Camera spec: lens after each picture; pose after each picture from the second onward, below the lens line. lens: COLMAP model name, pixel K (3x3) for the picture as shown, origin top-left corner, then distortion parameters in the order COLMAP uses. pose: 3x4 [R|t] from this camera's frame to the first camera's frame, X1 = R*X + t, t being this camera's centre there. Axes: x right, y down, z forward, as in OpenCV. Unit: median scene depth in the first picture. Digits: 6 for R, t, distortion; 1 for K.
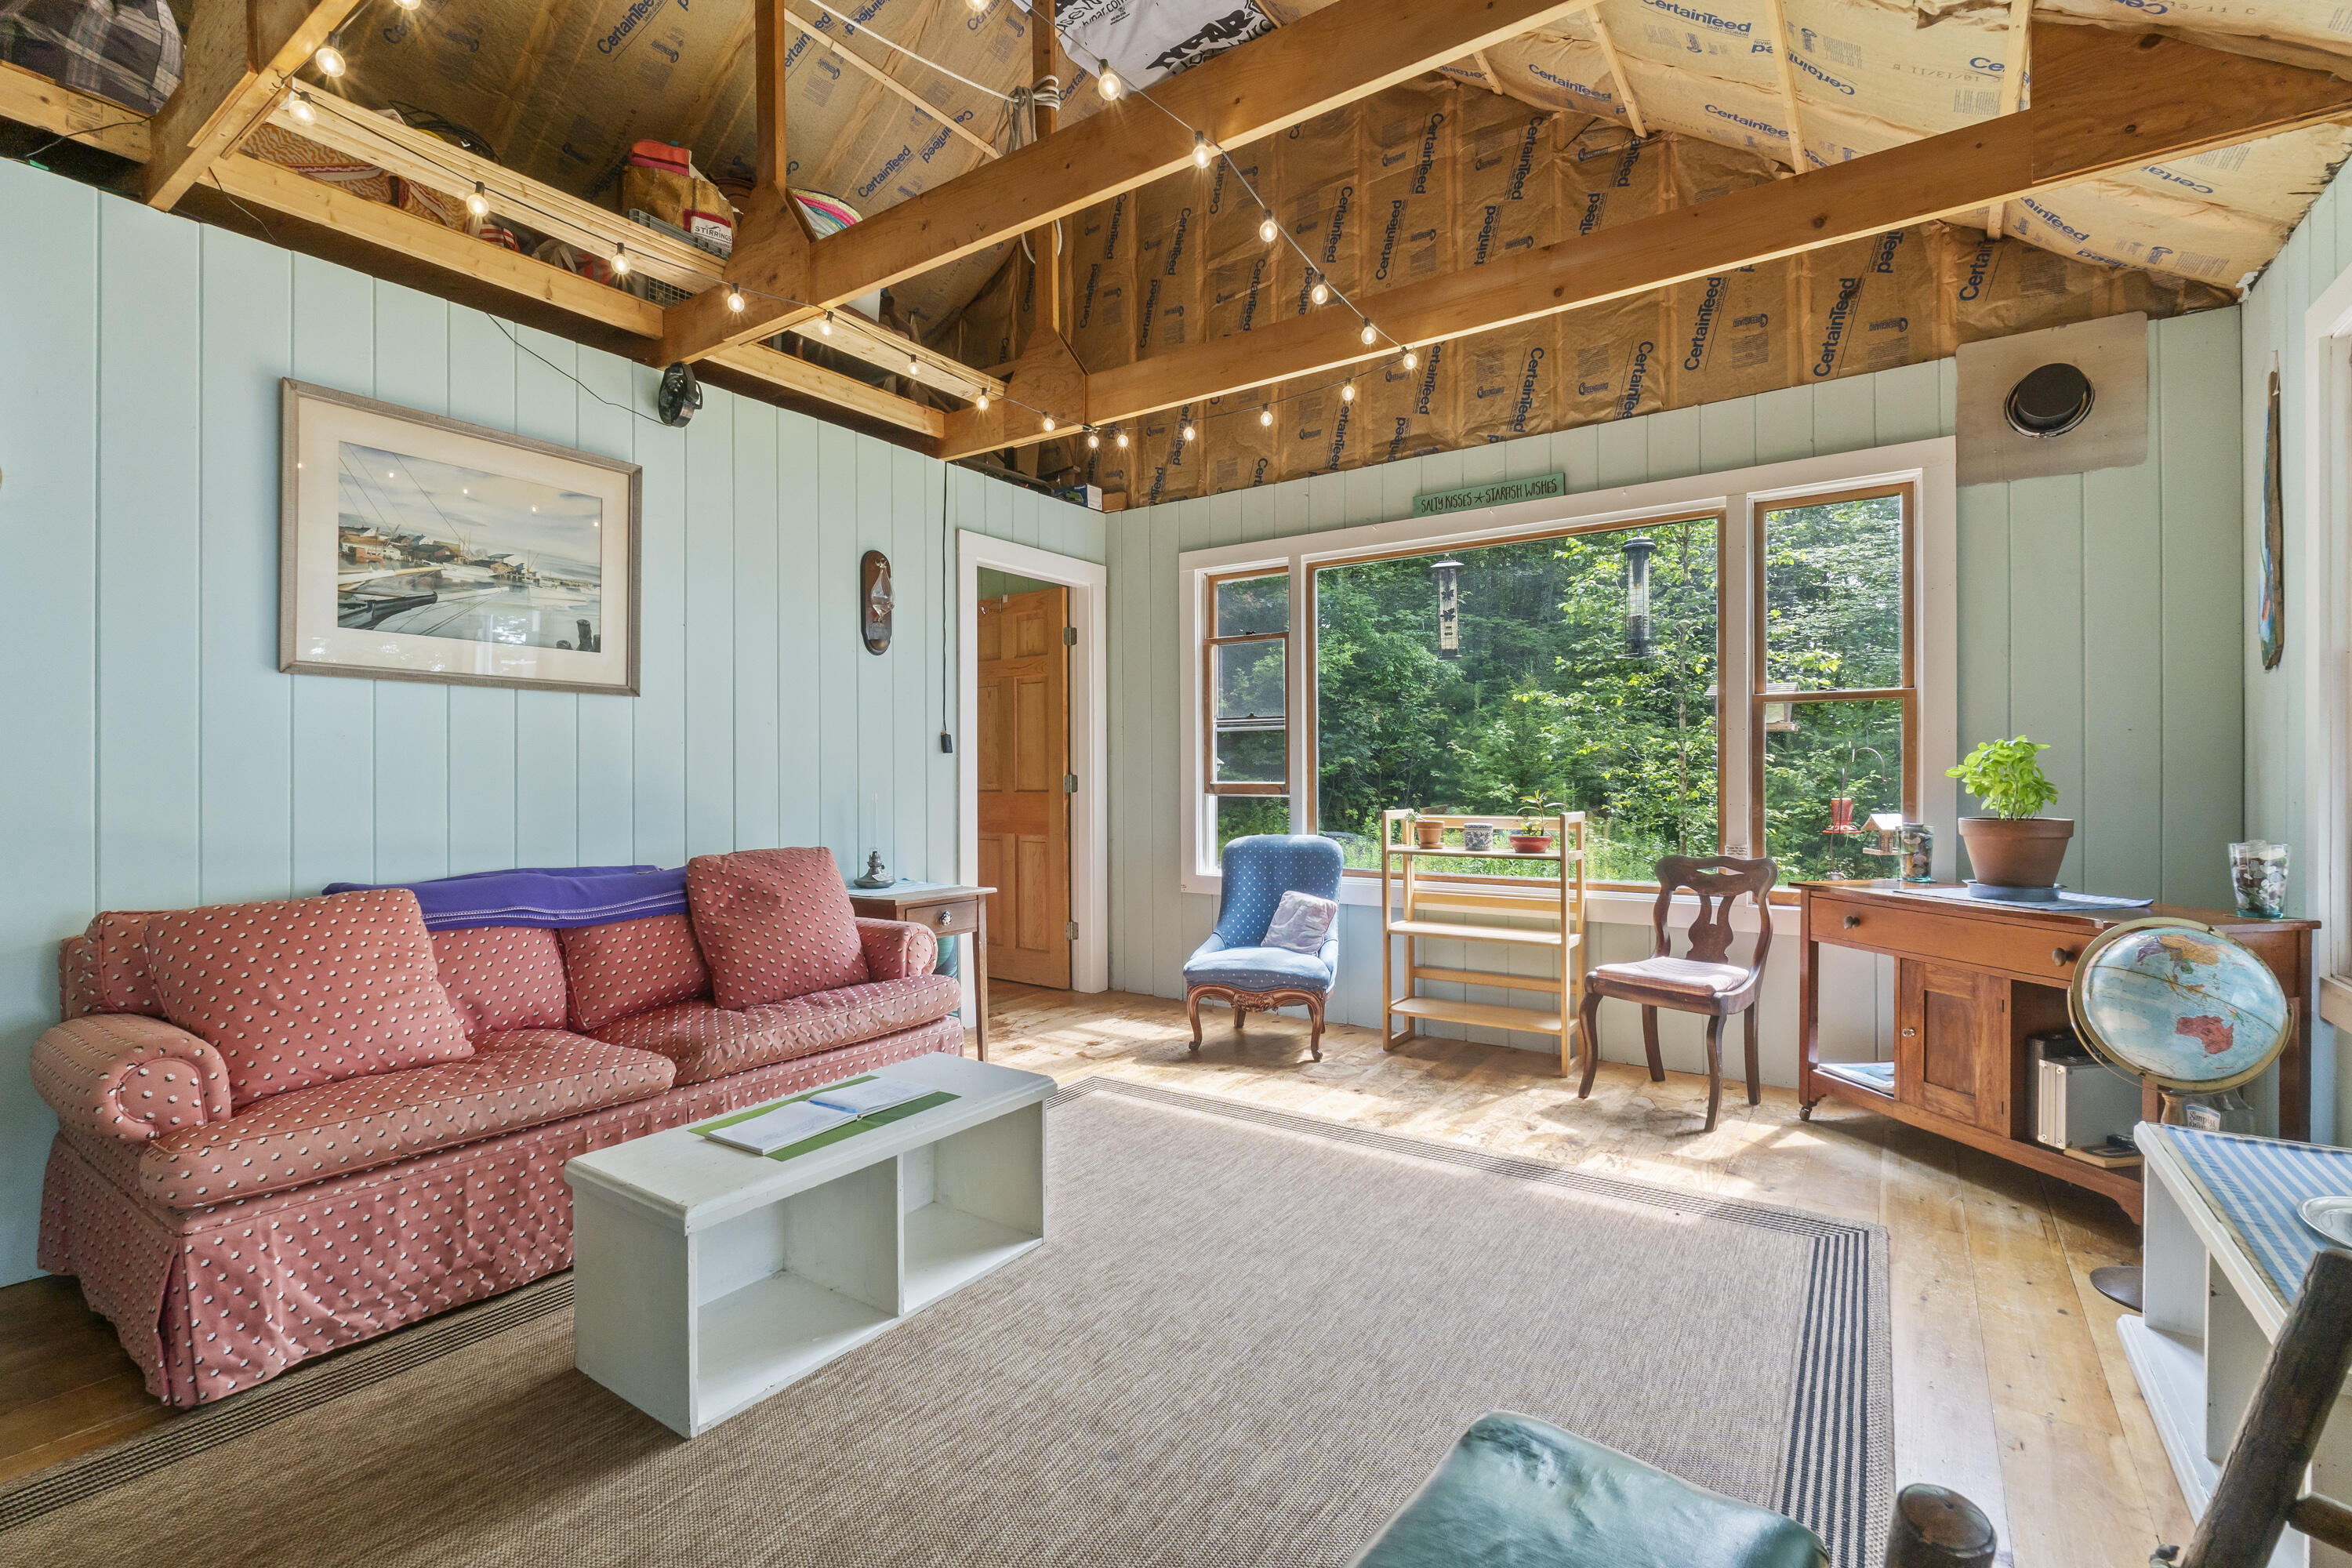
lens RADIAL K [[1058.6, 0, 1174.9], [0, 1058.6, 776.8], [0, 0, 1]] dist [-0.003158, -0.000684]
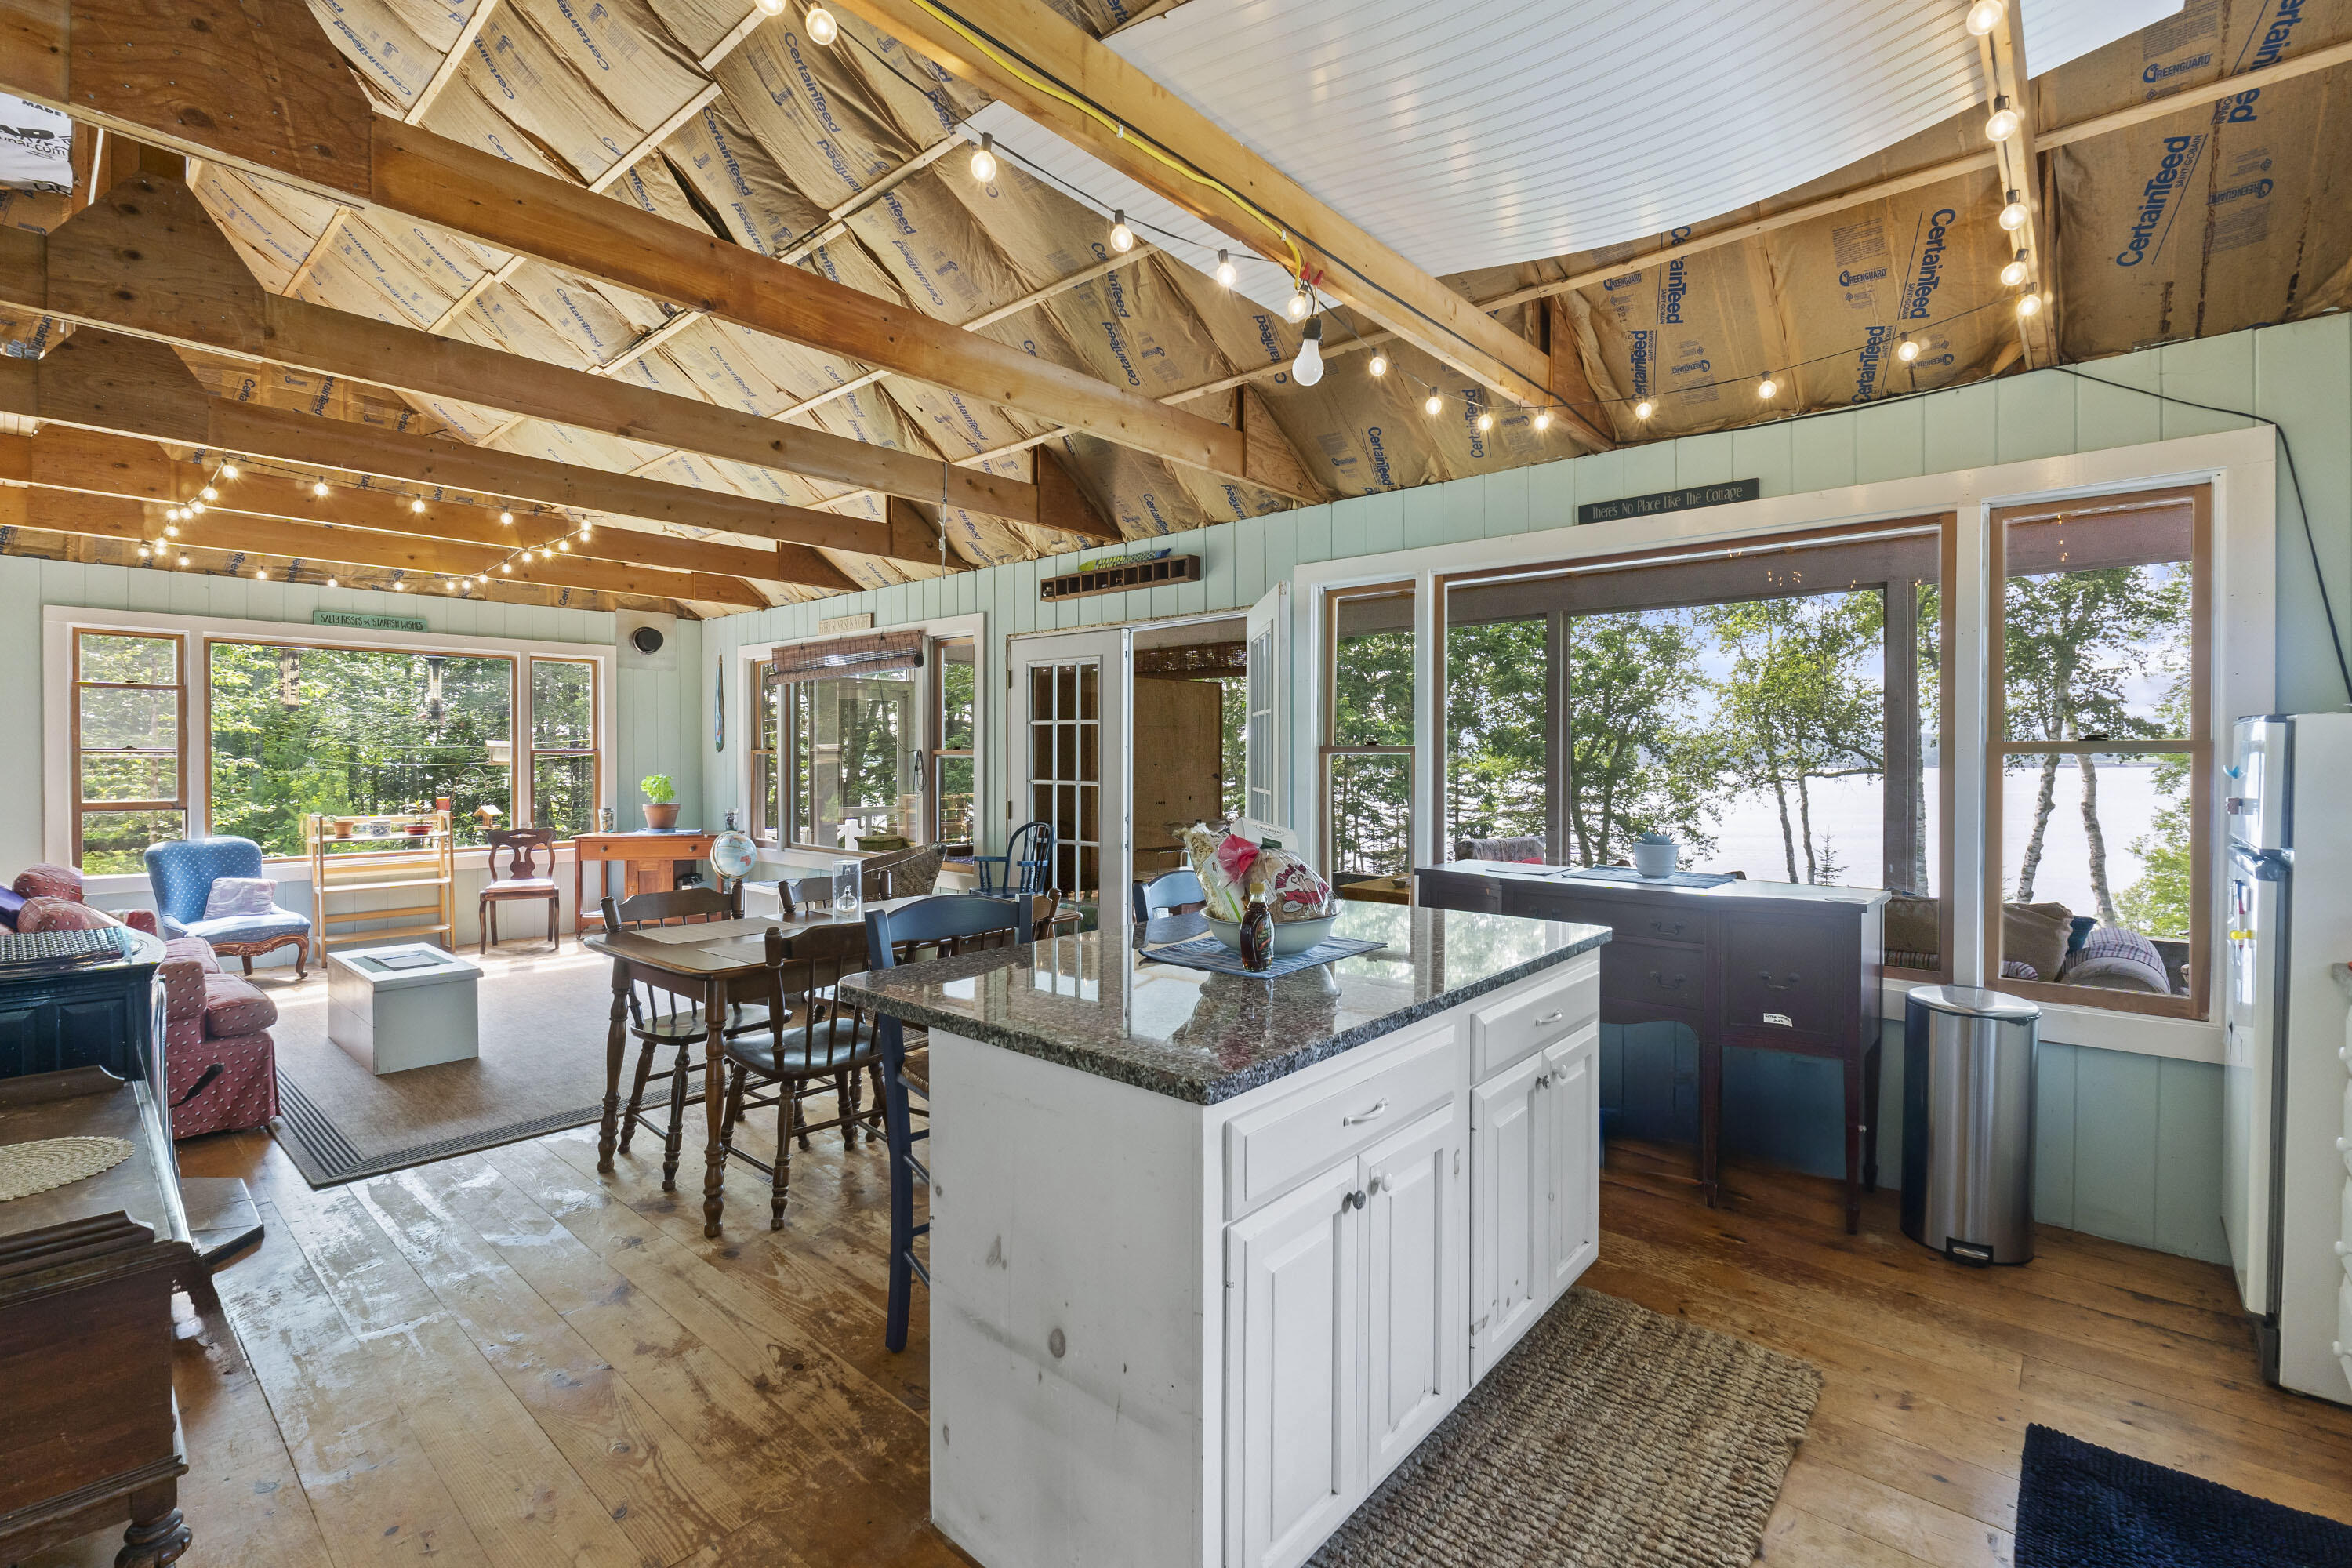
lens RADIAL K [[1051.5, 0, 1169.3], [0, 1051.5, 765.9], [0, 0, 1]] dist [-0.000626, -0.000237]
pose [[0.124916, -0.005066, 0.992154, -1.390039], [0.000452, 0.999987, 0.005049, -0.057650], [-0.992167, -0.000182, 0.124917, -0.516218]]
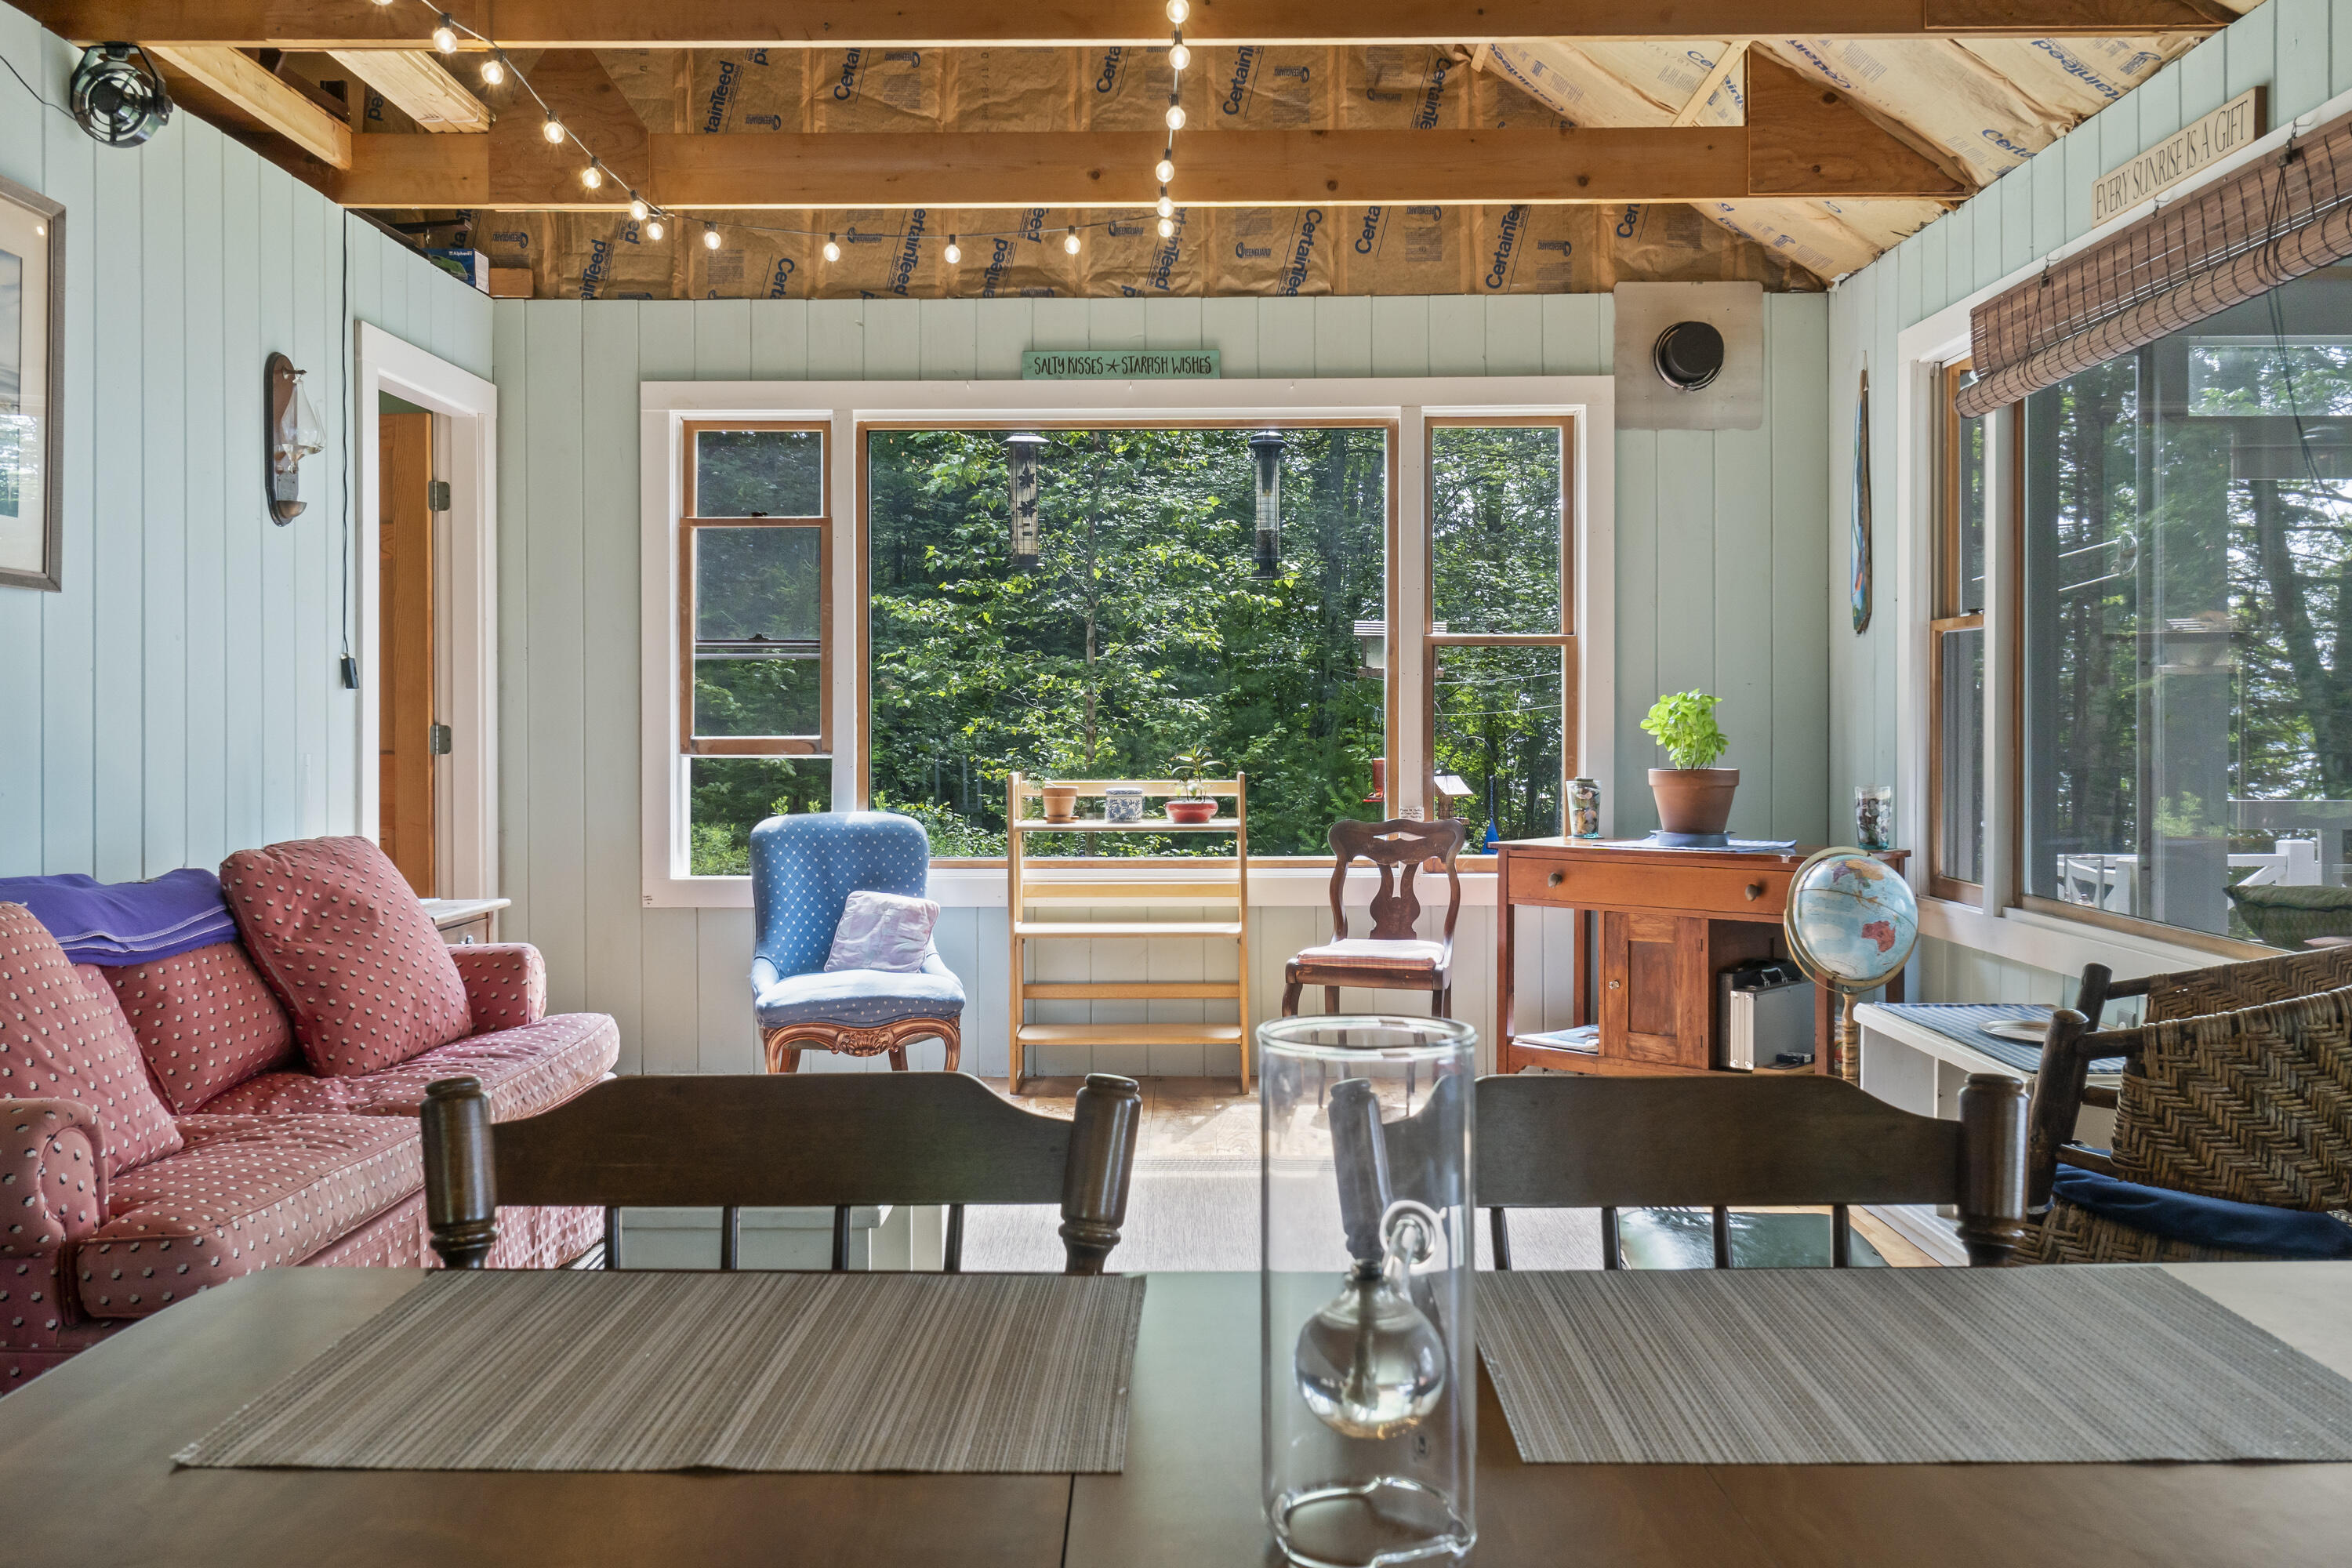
lens RADIAL K [[2002.9, 0, 1179.0], [0, 2002.9, 734.3], [0, 0, 1]] dist [0.005806, 0.000365]
pose [[0.827230, 0.000285, 0.561863, -0.580925], [-0.000673, 1.000000, 0.000483, 0.003834], [-0.561862, -0.000778, 0.827230, -0.274420]]
